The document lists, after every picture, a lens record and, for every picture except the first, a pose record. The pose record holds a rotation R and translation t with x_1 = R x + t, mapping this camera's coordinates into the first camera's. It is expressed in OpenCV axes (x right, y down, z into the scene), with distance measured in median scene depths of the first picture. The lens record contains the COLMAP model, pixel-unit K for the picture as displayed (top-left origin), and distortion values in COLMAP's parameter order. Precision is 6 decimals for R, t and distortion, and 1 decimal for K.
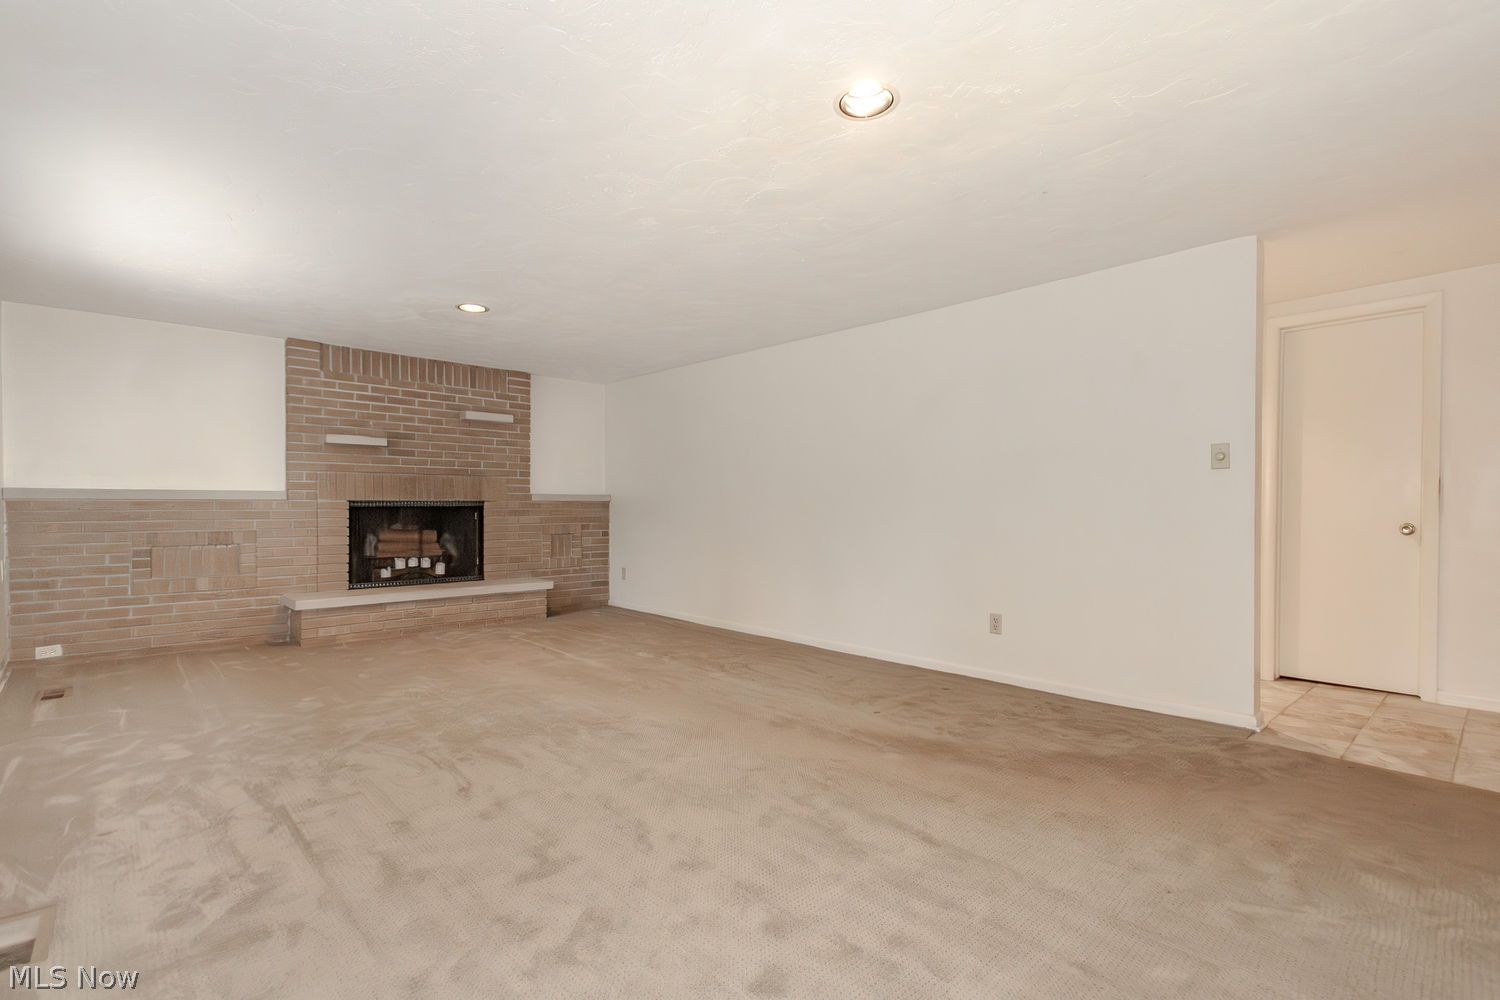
lens RADIAL K [[696.8, 0, 737.8], [0, 696.8, 509.4], [0, 0, 1]] dist [-0.002754, -0.003496]
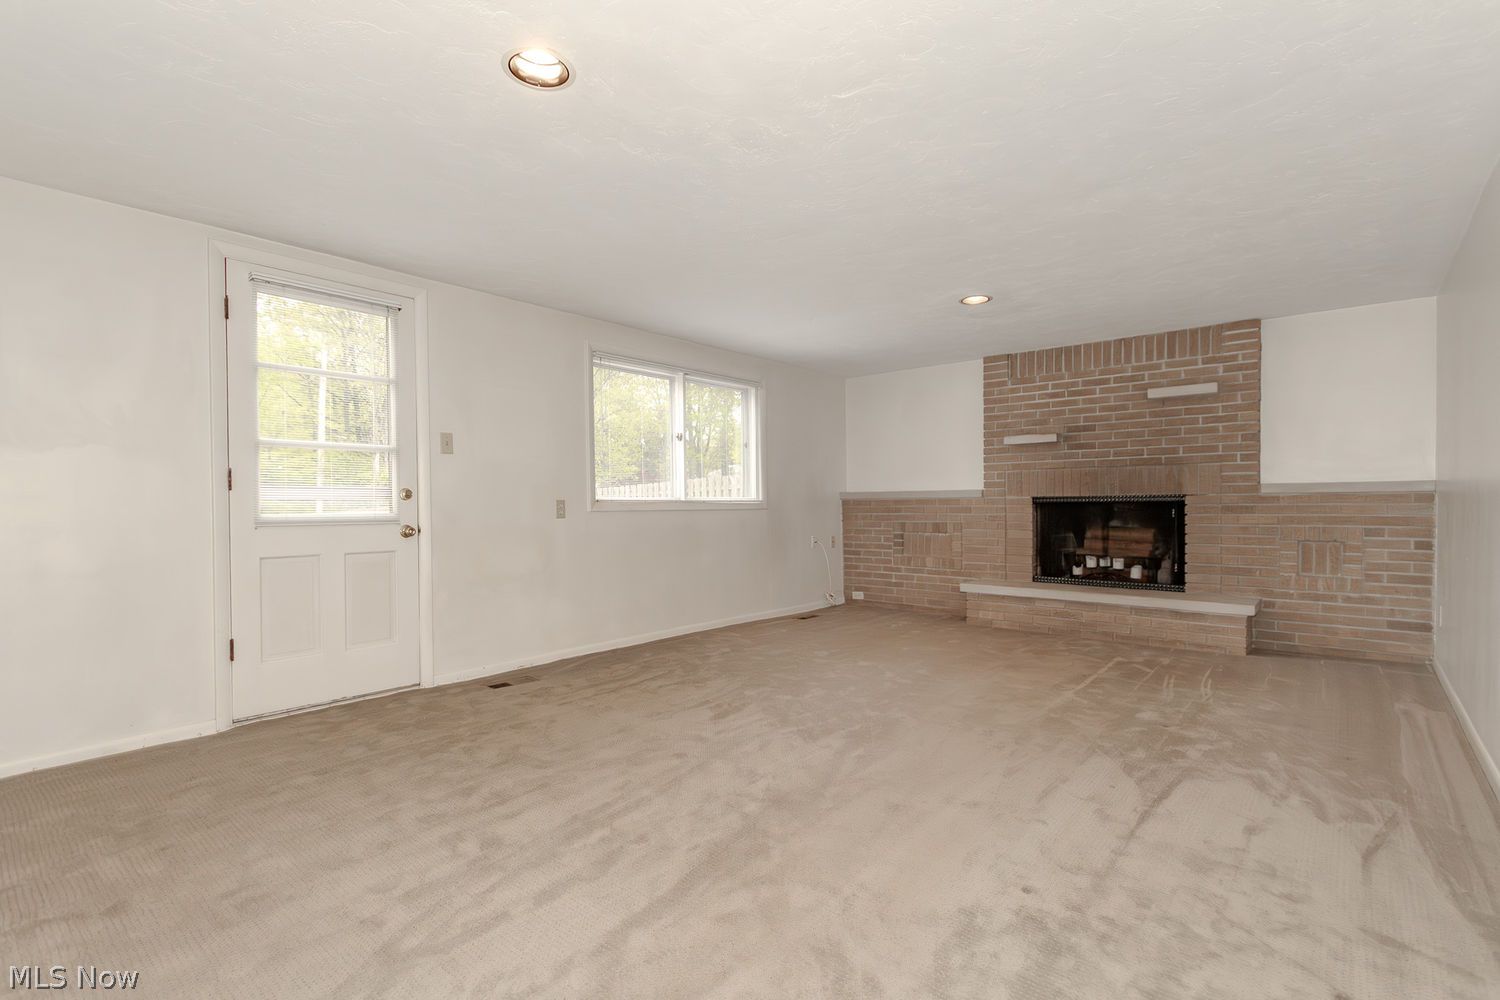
lens RADIAL K [[696.8, 0, 754.4], [0, 696.8, 504.9], [0, 0, 1]] dist [-0.002754, -0.003496]
pose [[0.101126, 0.000269, -0.994874, 0.425396], [0.002744, 0.999996, 0.000549, -0.002040], [0.994870, -0.002785, 0.101125, 0.453550]]
